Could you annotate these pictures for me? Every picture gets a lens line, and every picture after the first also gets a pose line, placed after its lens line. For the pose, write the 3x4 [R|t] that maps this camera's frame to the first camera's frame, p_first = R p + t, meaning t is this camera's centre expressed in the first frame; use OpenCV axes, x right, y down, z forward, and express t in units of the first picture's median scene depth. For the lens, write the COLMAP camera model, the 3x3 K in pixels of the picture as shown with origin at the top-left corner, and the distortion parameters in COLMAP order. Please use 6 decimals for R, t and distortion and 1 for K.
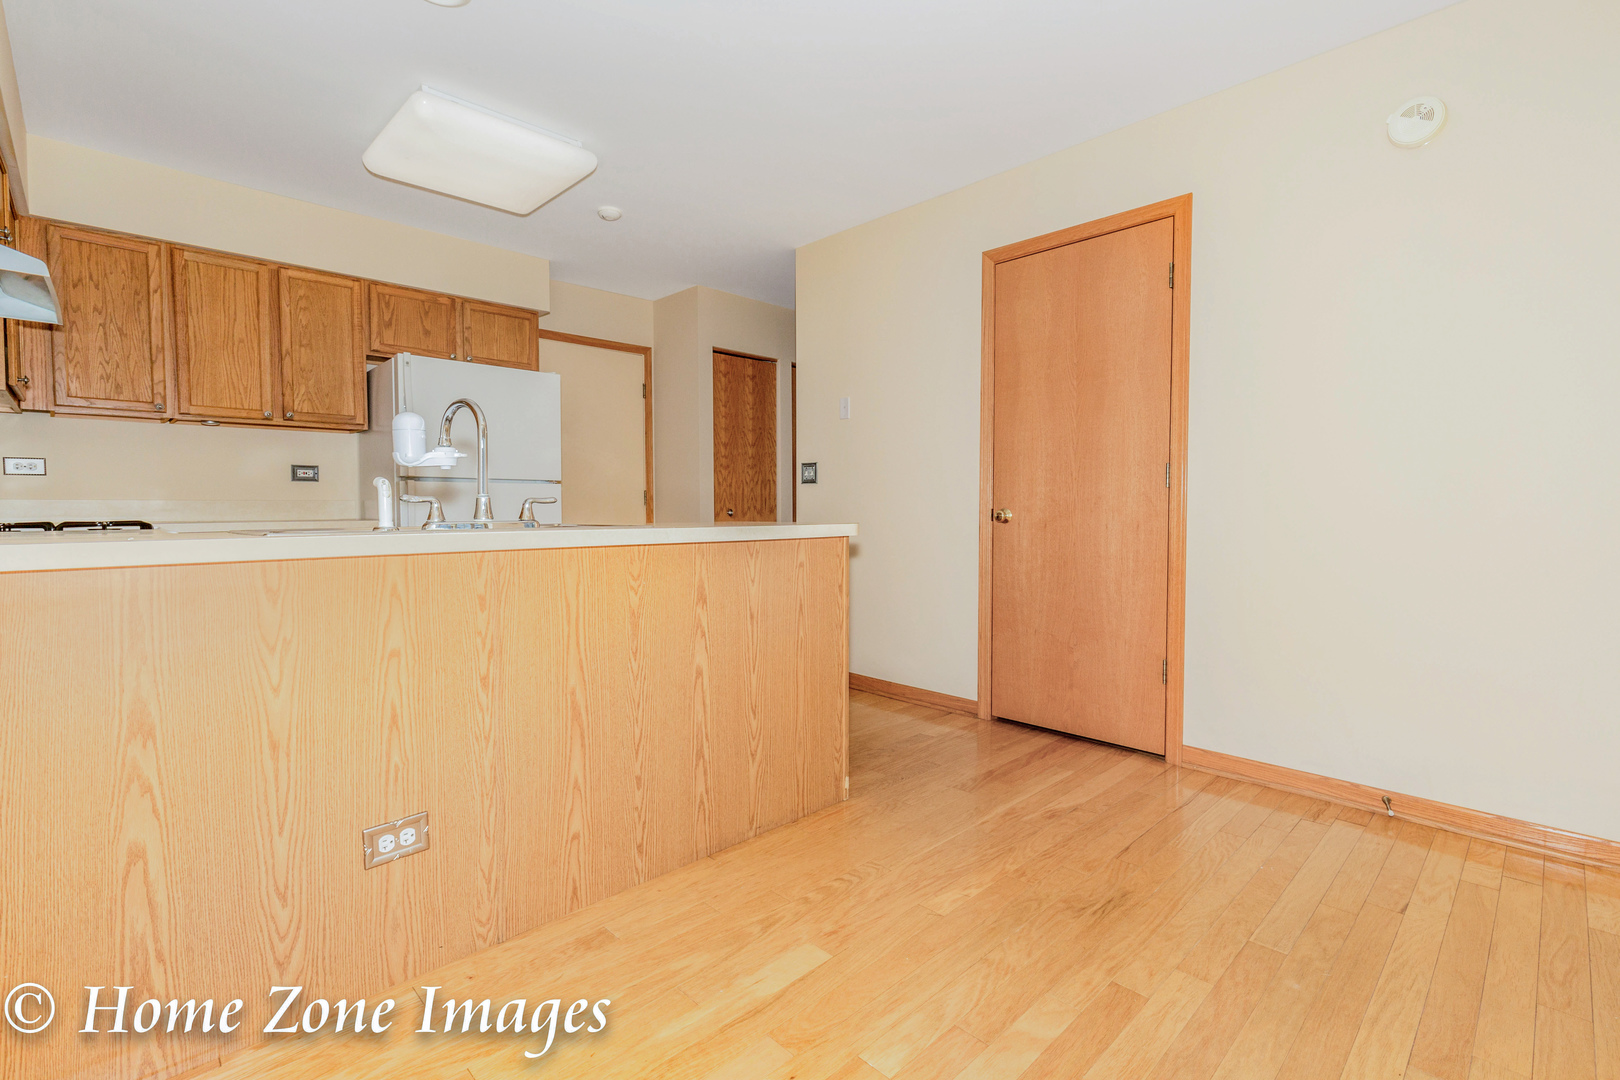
lens RADIAL K [[762.8, 0, 868.1], [0, 762.8, 522.1], [0, 0, 1]] dist [0.009525, -0.001967]
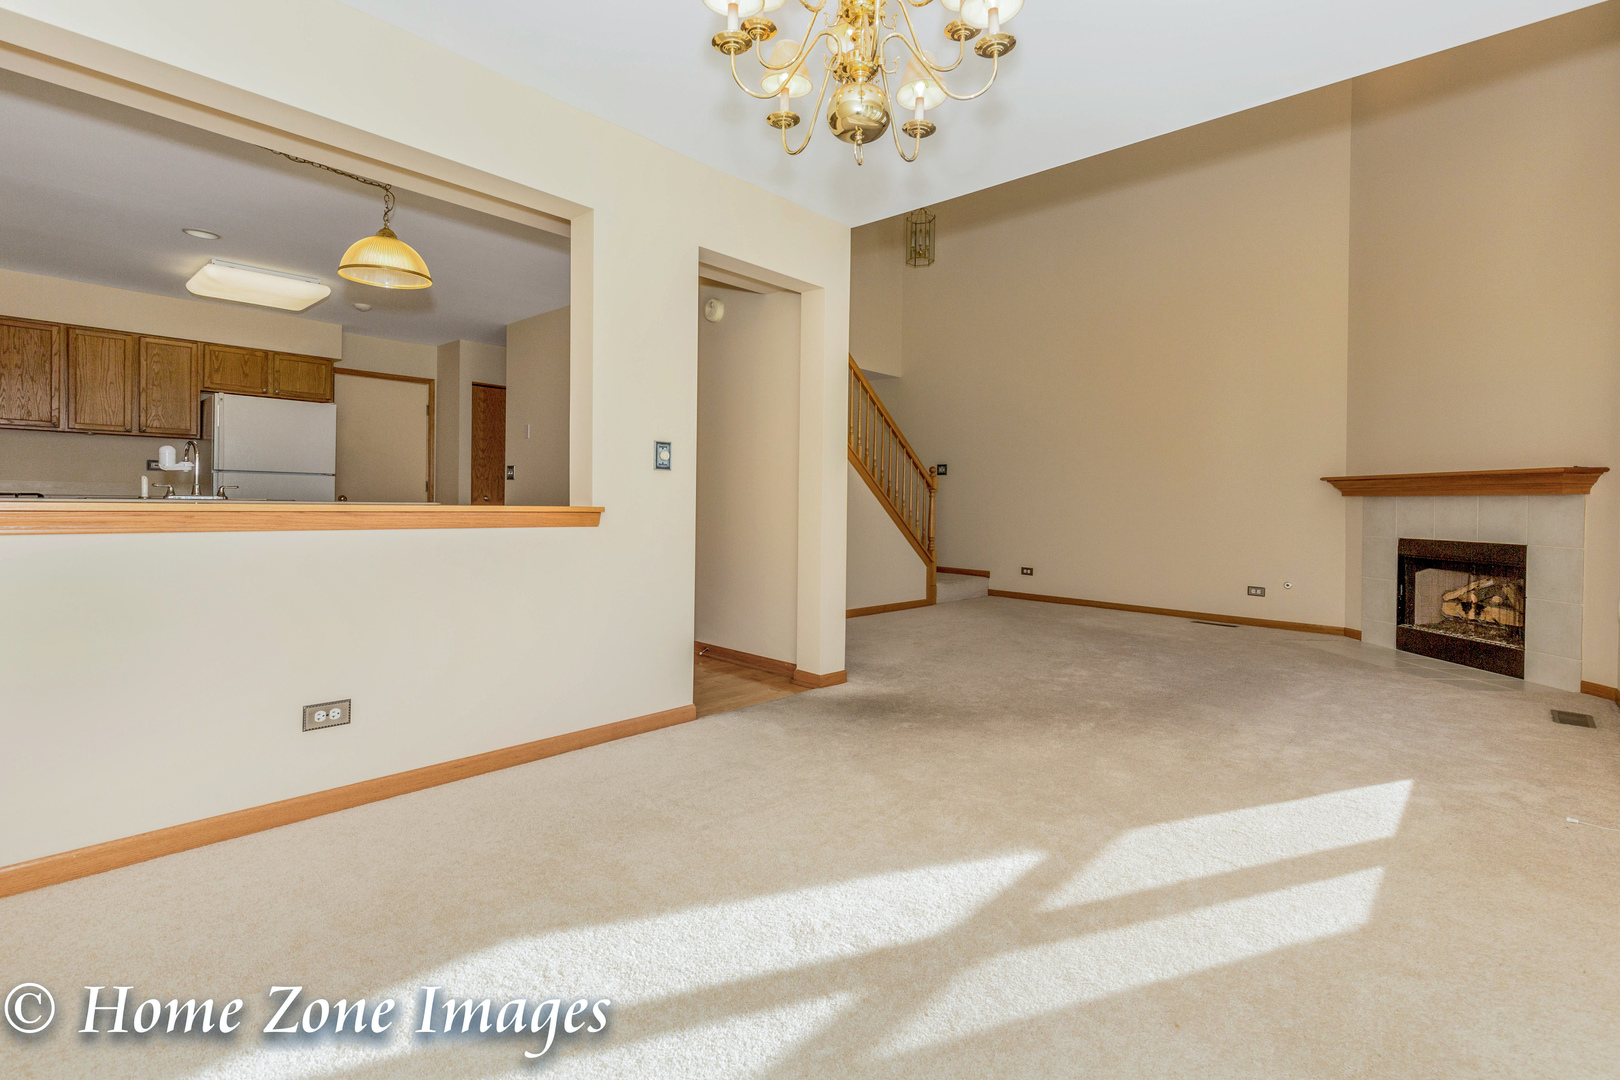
lens RADIAL K [[762.8, 0, 860.0], [0, 762.8, 495.7], [0, 0, 1]] dist [0.009525, -0.001967]
pose [[0.997364, 0.019736, 0.069828, 0.597293], [-0.017781, 0.999435, -0.028508, 0.015177], [-0.070351, 0.027191, 0.997152, -0.662753]]
